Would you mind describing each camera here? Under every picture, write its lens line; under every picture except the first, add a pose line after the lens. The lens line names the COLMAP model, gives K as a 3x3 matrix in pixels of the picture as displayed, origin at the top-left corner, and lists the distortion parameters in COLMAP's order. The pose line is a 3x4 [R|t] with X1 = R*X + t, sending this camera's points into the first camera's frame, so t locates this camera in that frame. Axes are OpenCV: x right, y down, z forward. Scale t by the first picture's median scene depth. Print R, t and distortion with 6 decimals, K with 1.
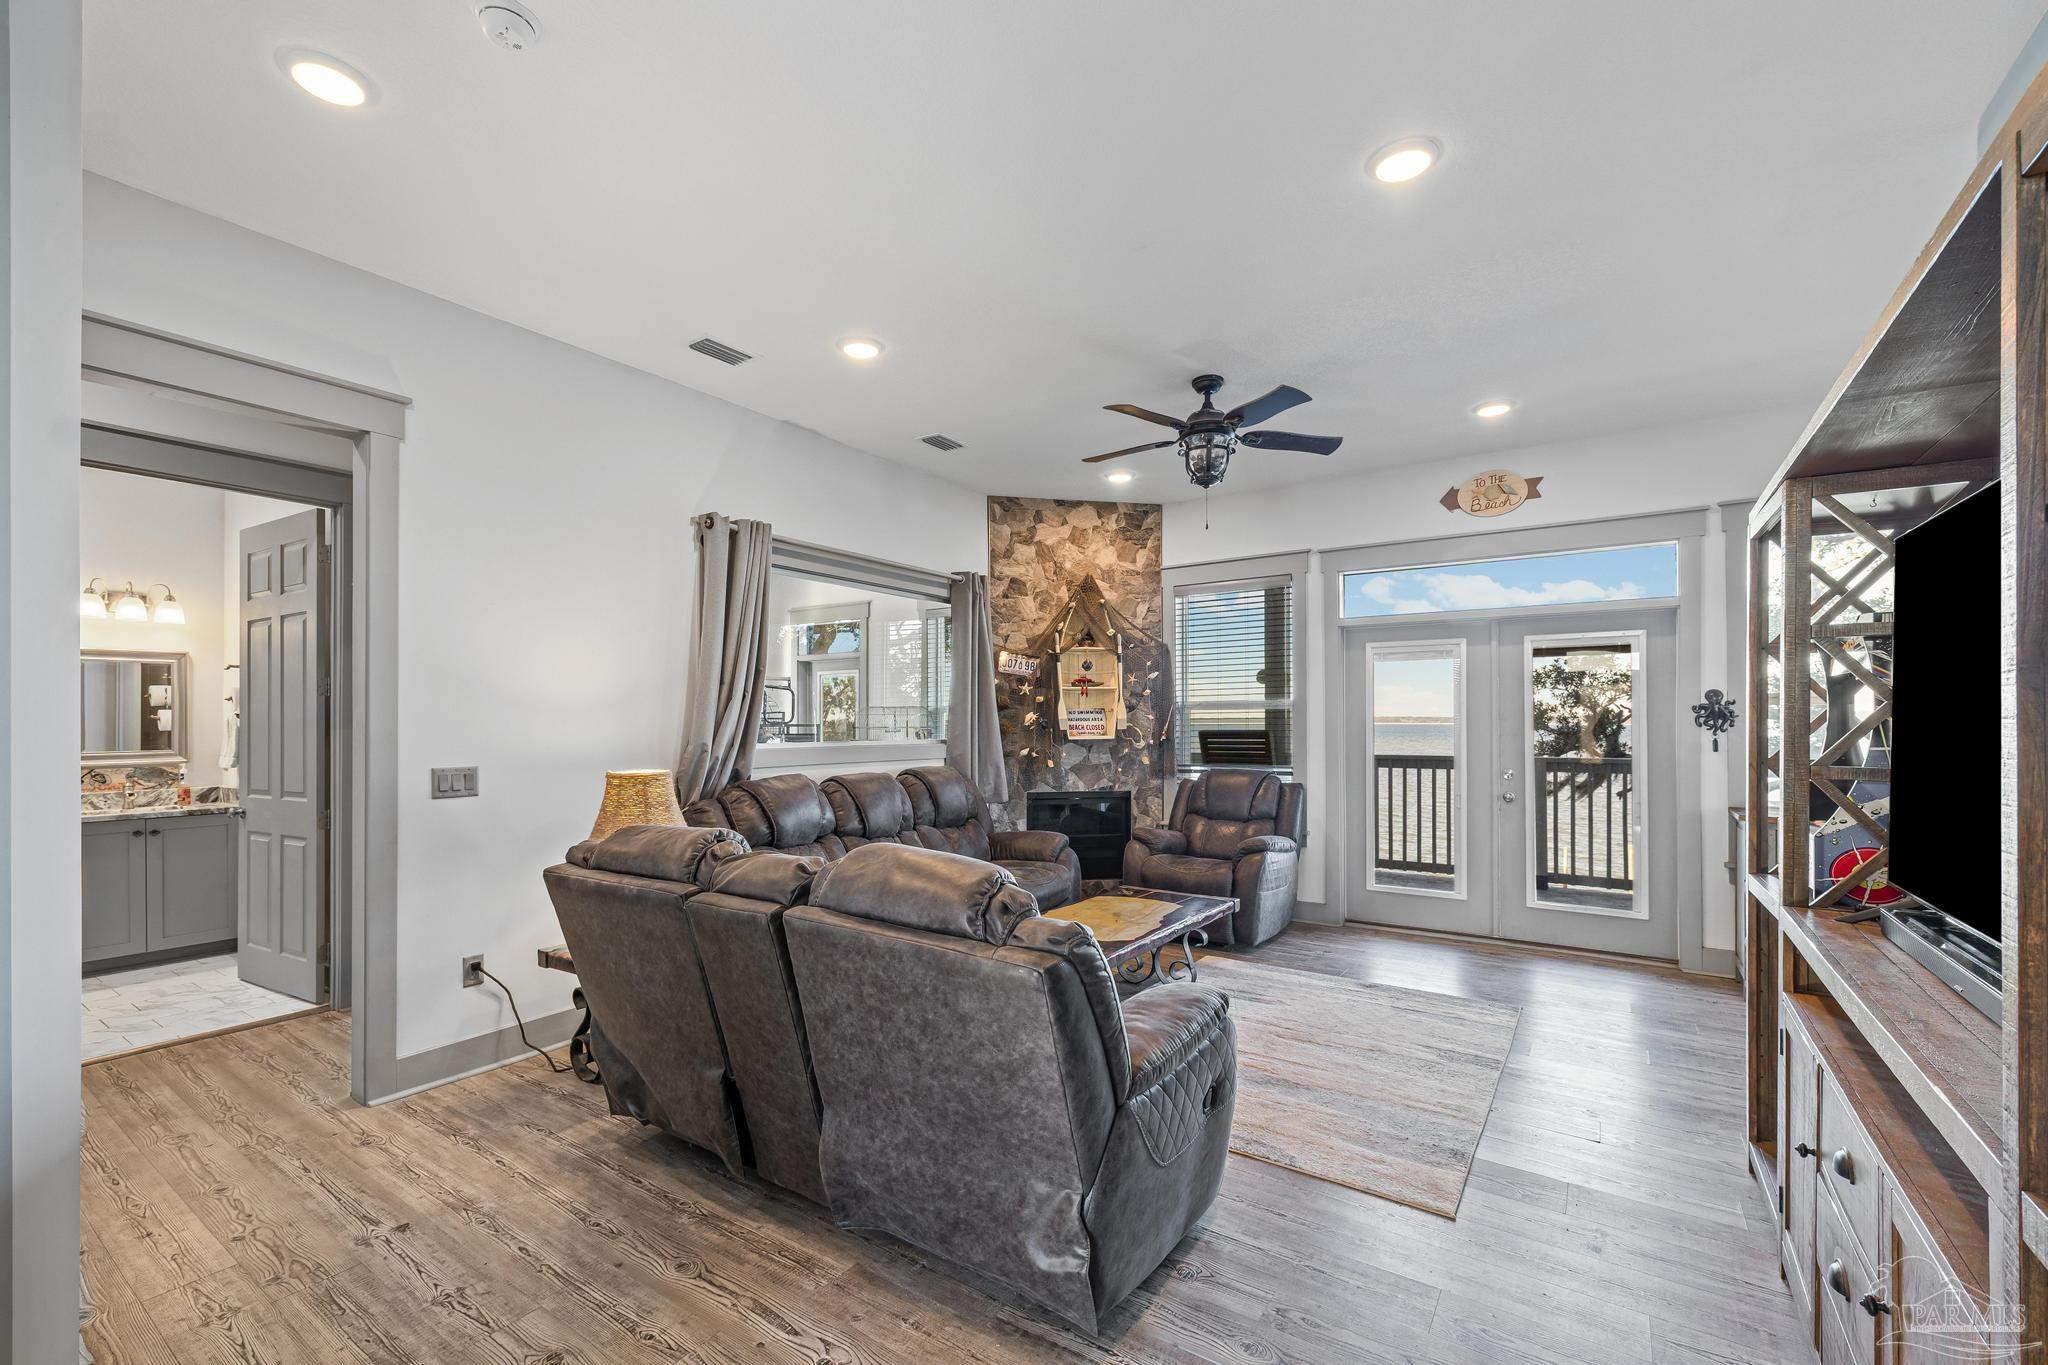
lens RADIAL K [[864.9, 0, 1018.2], [0, 864.9, 722.1], [0, 0, 1]] dist [0.003057, 0.000480]
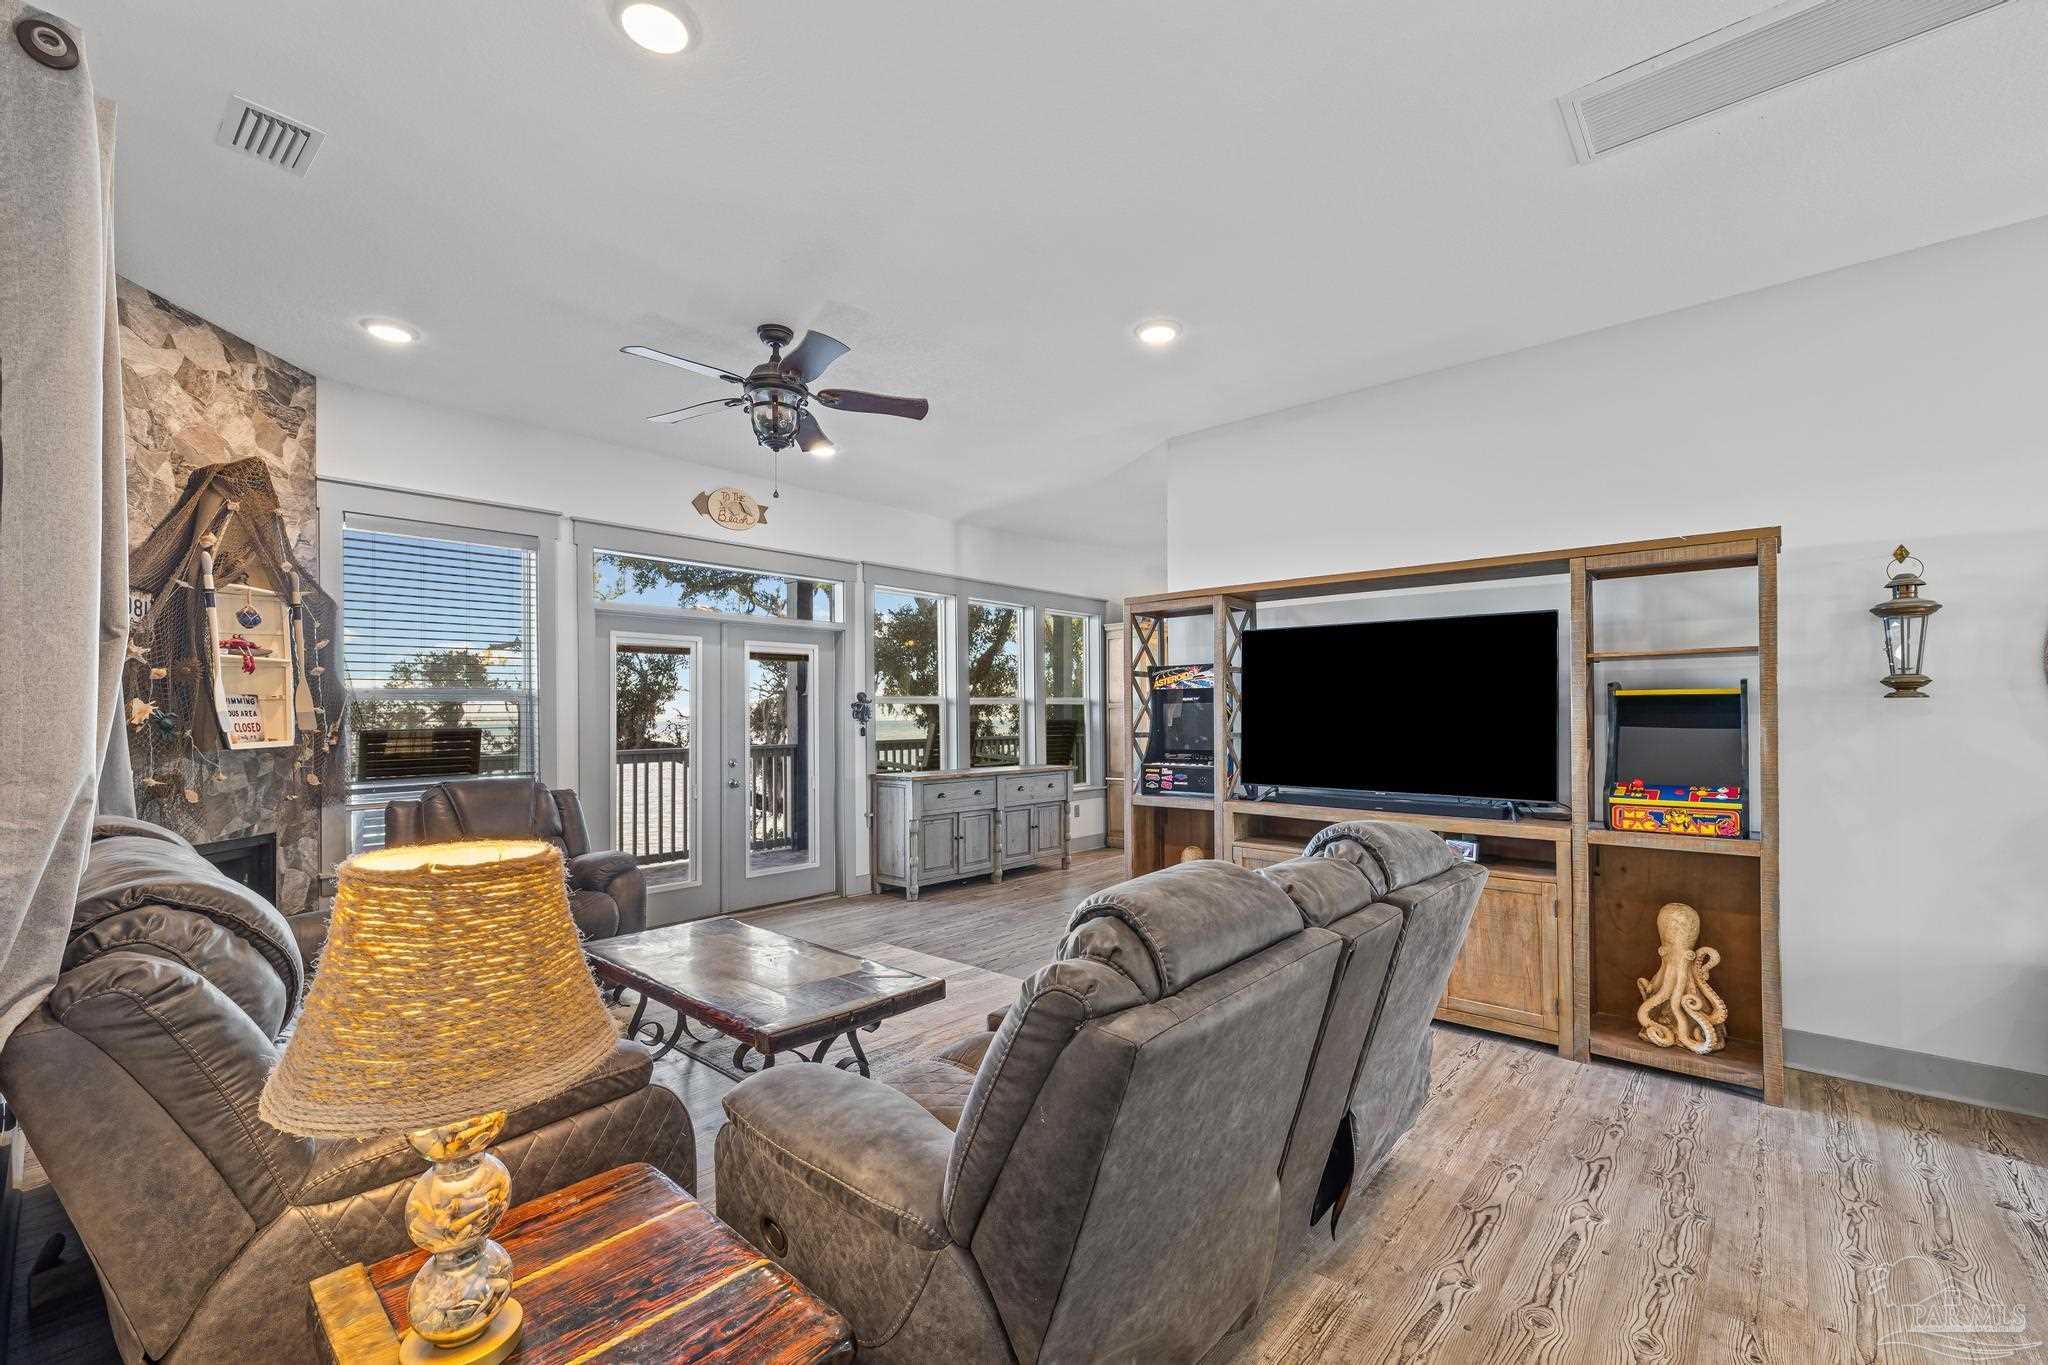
lens RADIAL K [[864.9, 0, 1013.9], [0, 864.9, 712.1], [0, 0, 1]] dist [0.002910, 0.000506]
pose [[0.126075, 0.004151, 0.992012, -0.471676], [0.007077, 0.999962, -0.005084, 0.002815], [-0.991995, 0.007662, 0.126041, 0.480989]]
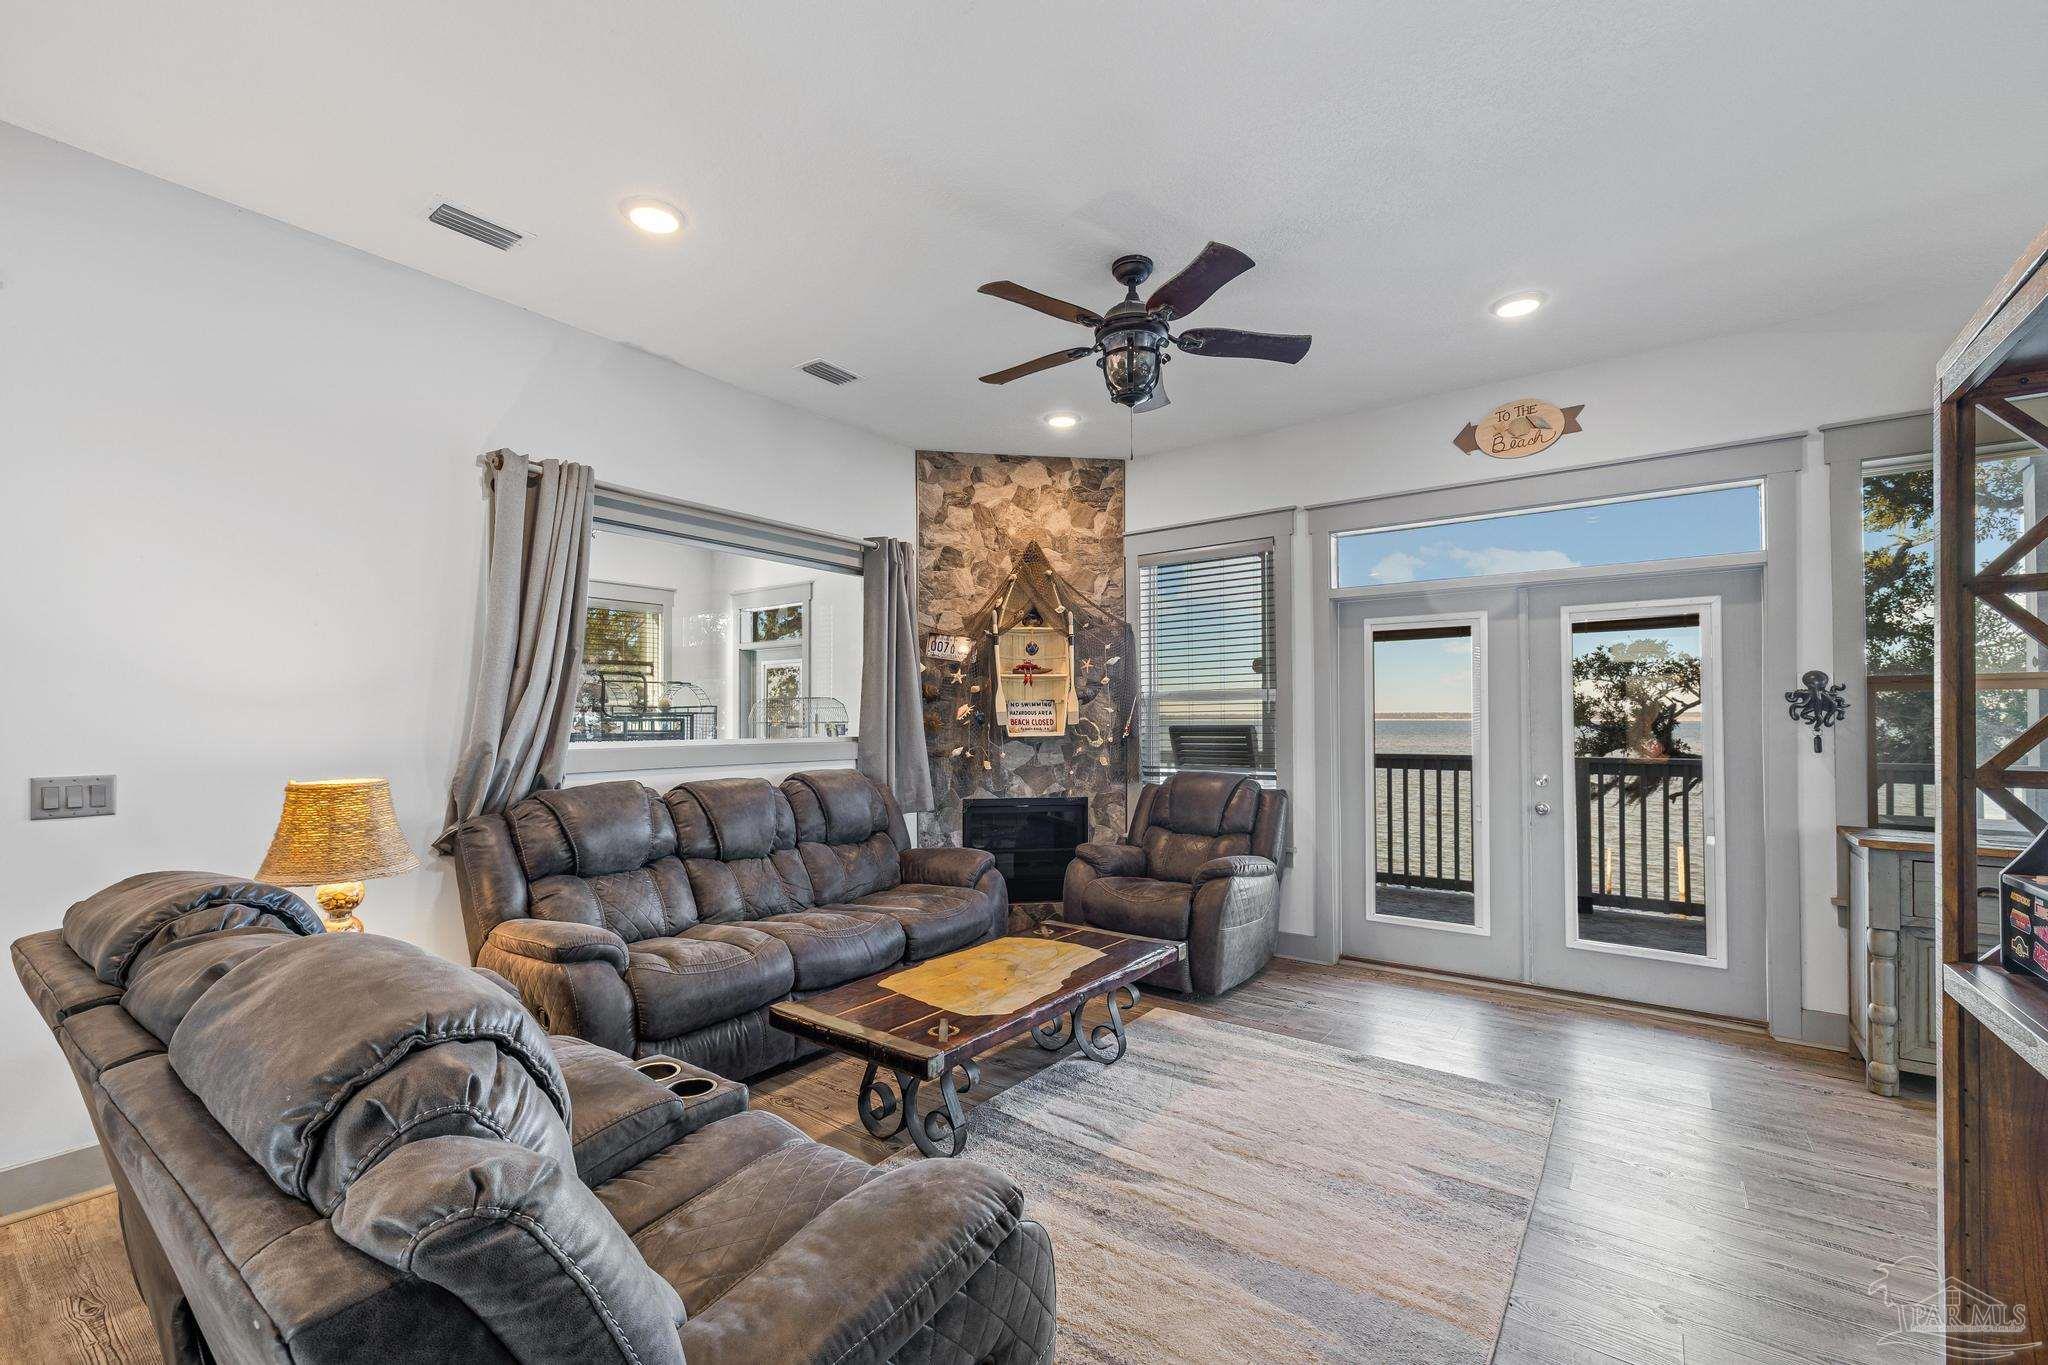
lens RADIAL K [[864.9, 0, 1013.9], [0, 864.9, 712.1], [0, 0, 1]] dist [0.002910, 0.000506]
pose [[0.999283, -0.001504, -0.037828, 0.105152], [0.001228, 0.999972, -0.007335, 0.002624], [0.037838, 0.007283, 0.999257, 0.175013]]
